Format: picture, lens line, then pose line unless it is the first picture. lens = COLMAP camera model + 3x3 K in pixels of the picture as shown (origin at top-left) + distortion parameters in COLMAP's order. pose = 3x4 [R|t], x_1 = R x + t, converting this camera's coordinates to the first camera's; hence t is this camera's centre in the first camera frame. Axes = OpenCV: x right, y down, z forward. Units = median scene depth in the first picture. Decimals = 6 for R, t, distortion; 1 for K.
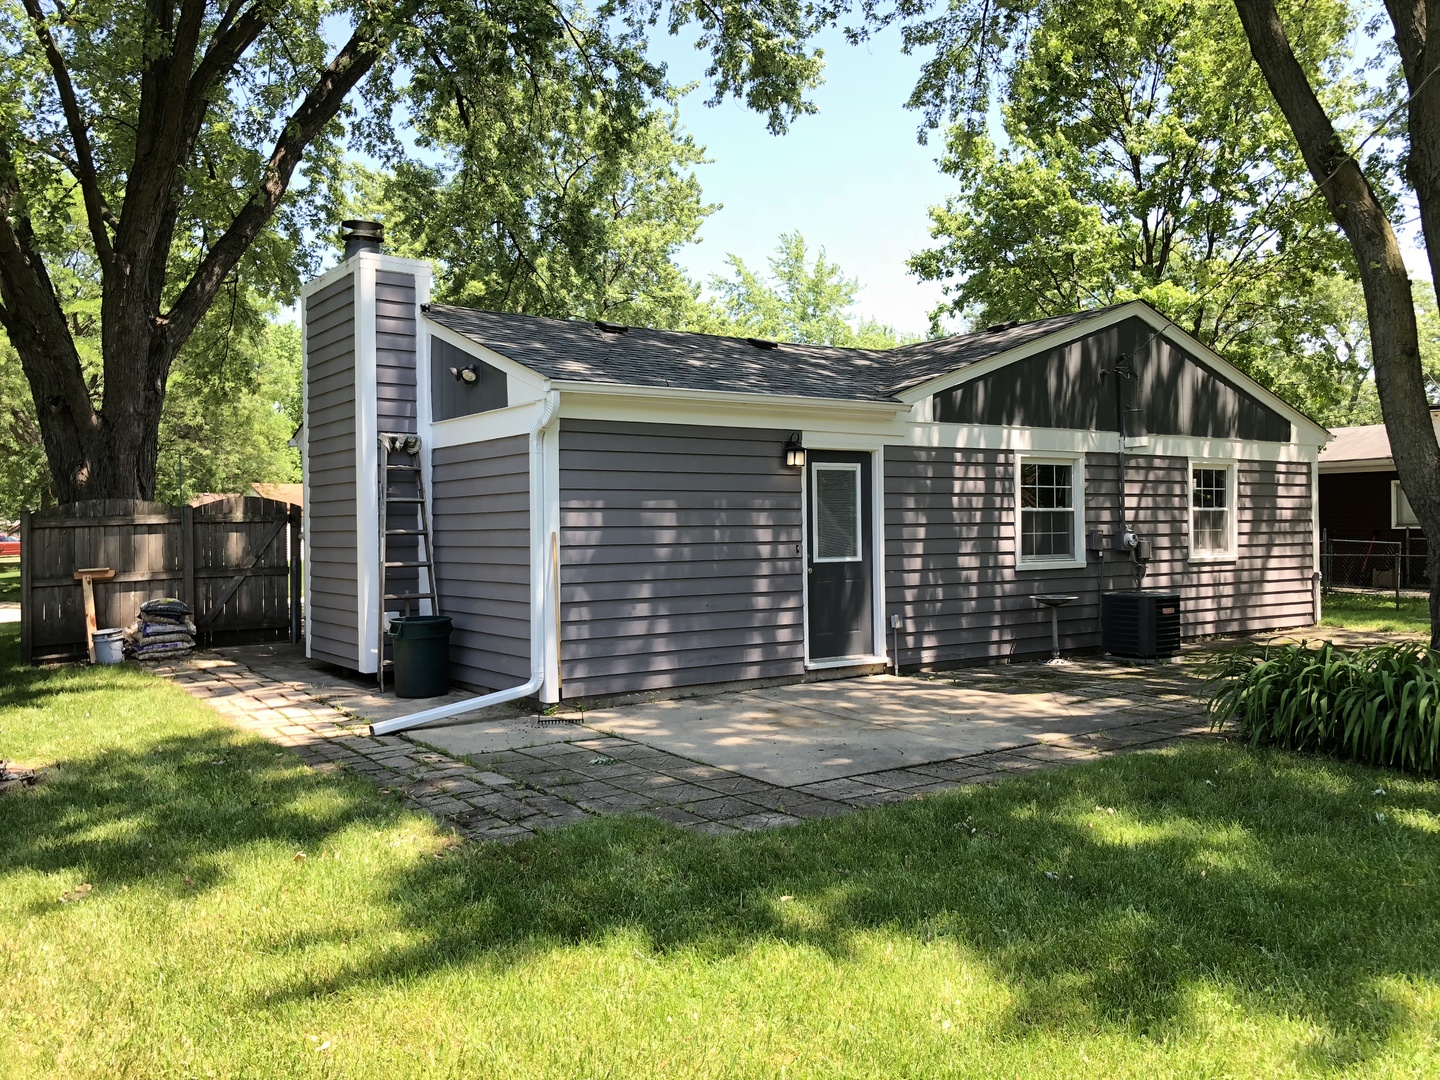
lens RADIAL K [[1188.1, 0, 720.8], [0, 1188.1, 539.2], [0, 0, 1]] dist [0.012783, -0.008736]
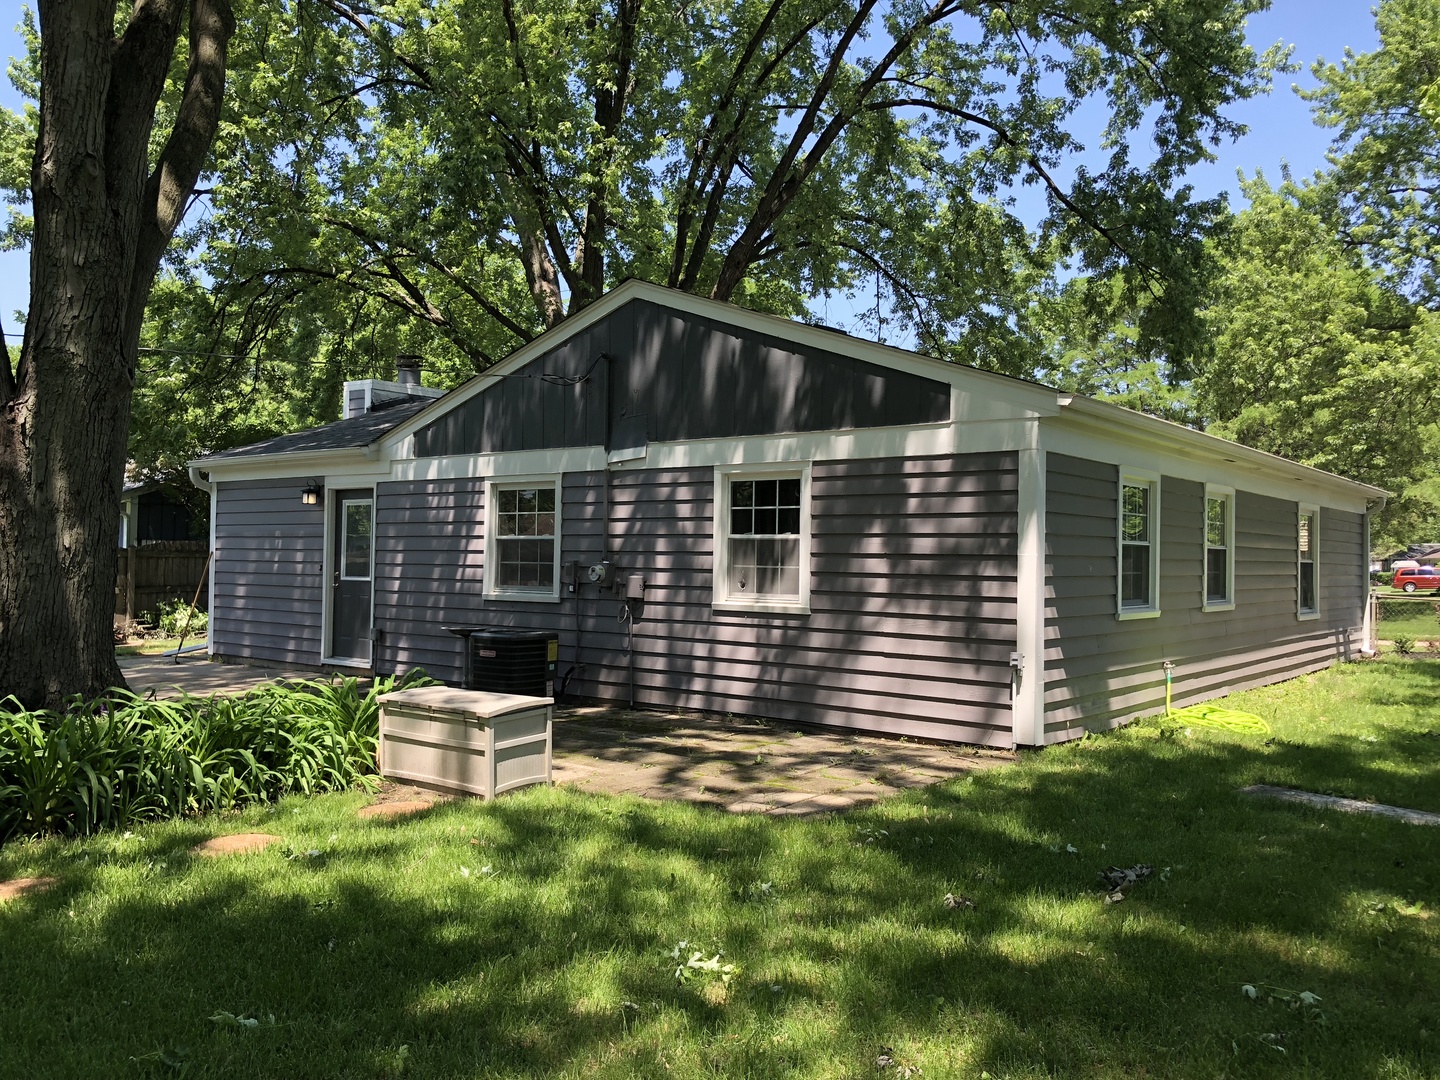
lens RADIAL K [[1188.1, 0, 720.1], [0, 1188.1, 539.7], [0, 0, 1]] dist [0.012783, -0.008736]
pose [[0.281829, 0.003404, -0.959459, 1.226140], [-0.021771, 0.999759, -0.002848, -0.023984], [0.959218, 0.021691, 0.281835, 0.894324]]
